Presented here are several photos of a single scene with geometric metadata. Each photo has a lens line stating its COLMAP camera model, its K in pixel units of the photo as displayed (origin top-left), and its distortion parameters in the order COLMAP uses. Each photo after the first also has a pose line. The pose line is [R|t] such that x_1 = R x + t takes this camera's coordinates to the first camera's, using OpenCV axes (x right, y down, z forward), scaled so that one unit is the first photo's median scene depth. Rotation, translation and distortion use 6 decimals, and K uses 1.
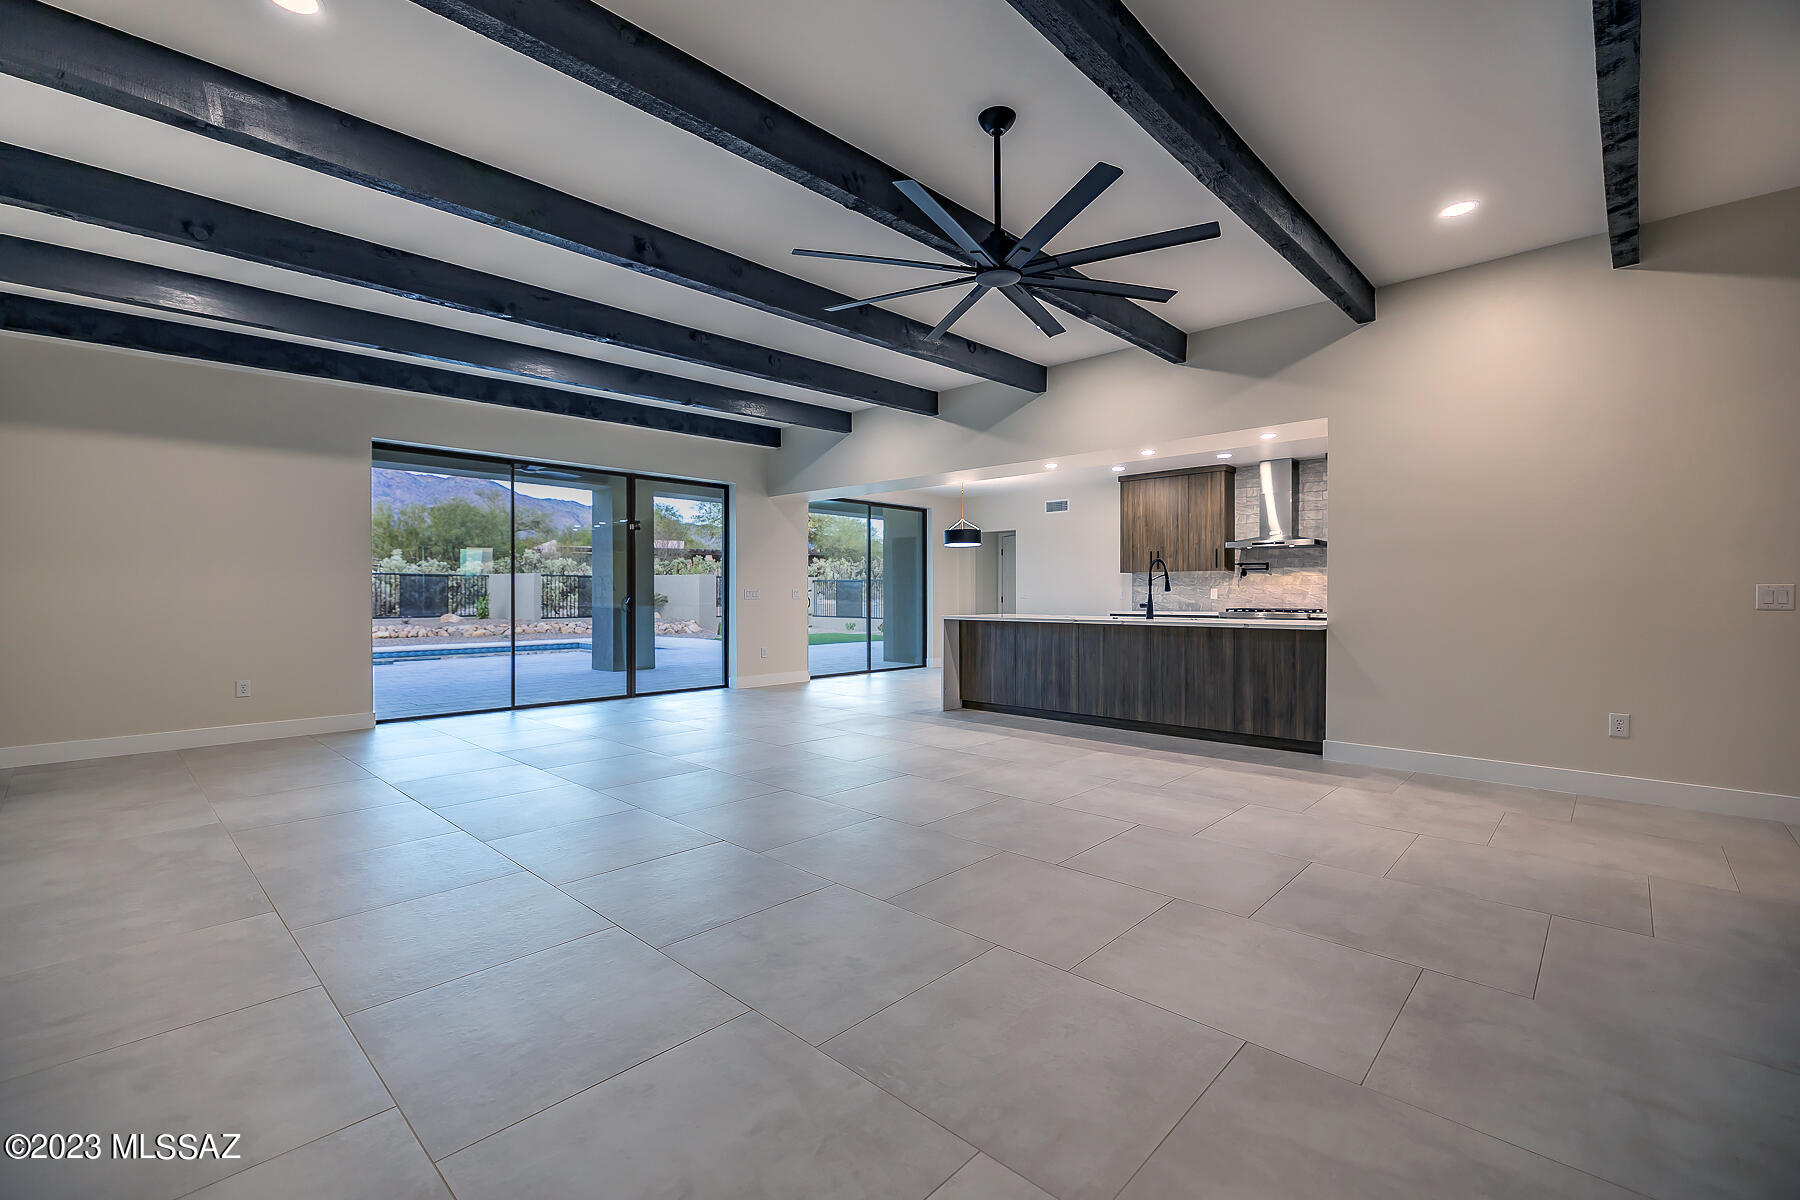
lens RADIAL K [[770.2, 0, 894.5], [0, 770.2, 587.2], [0, 0, 1]] dist [-0.002811, 0.000724]
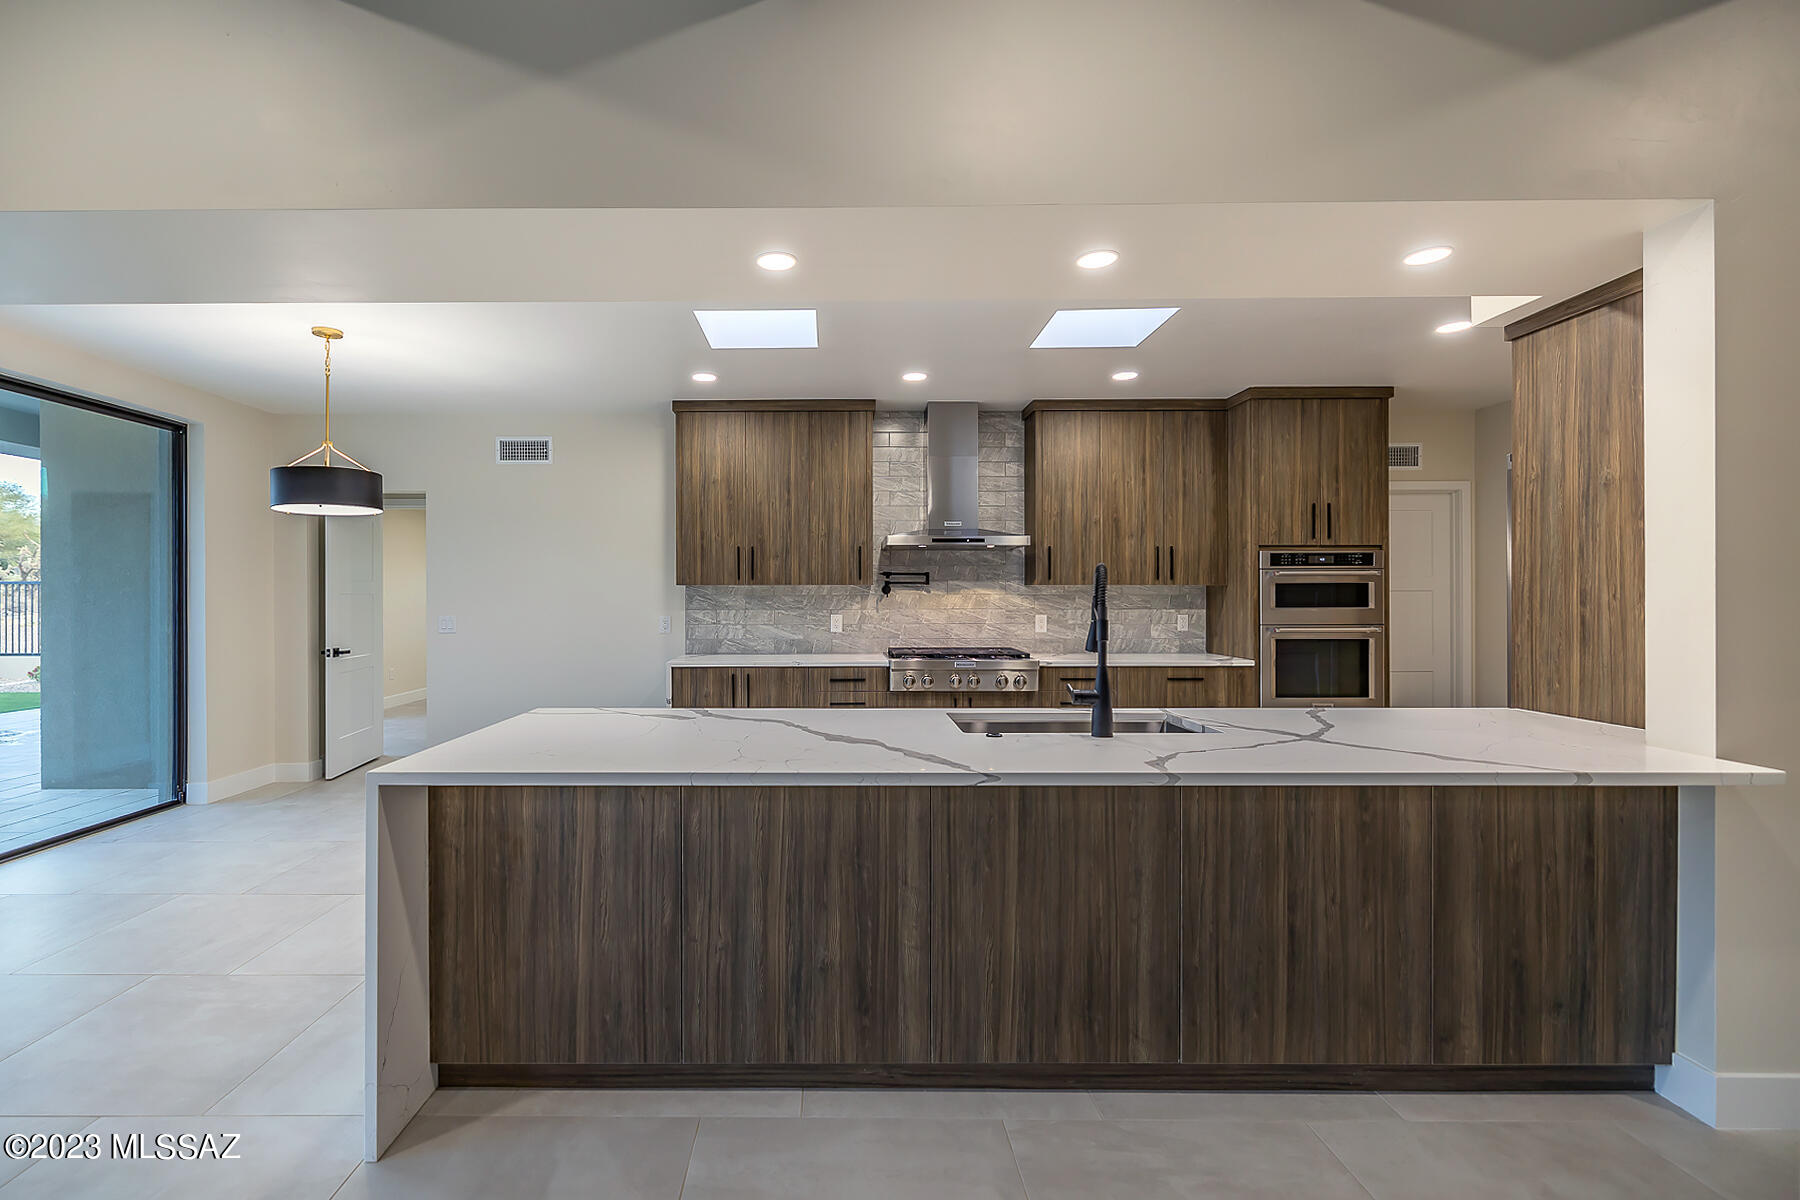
lens RADIAL K [[804.6, 0, 825.4], [0, 804.6, 591.2], [0, 0, 1]] dist [0.030519, -0.000587]
pose [[0.736512, 0.003953, 0.676413, -0.003970], [-0.001646, 0.999990, -0.004051, -0.013844], [-0.676423, 0.001870, 0.736511, 0.569927]]
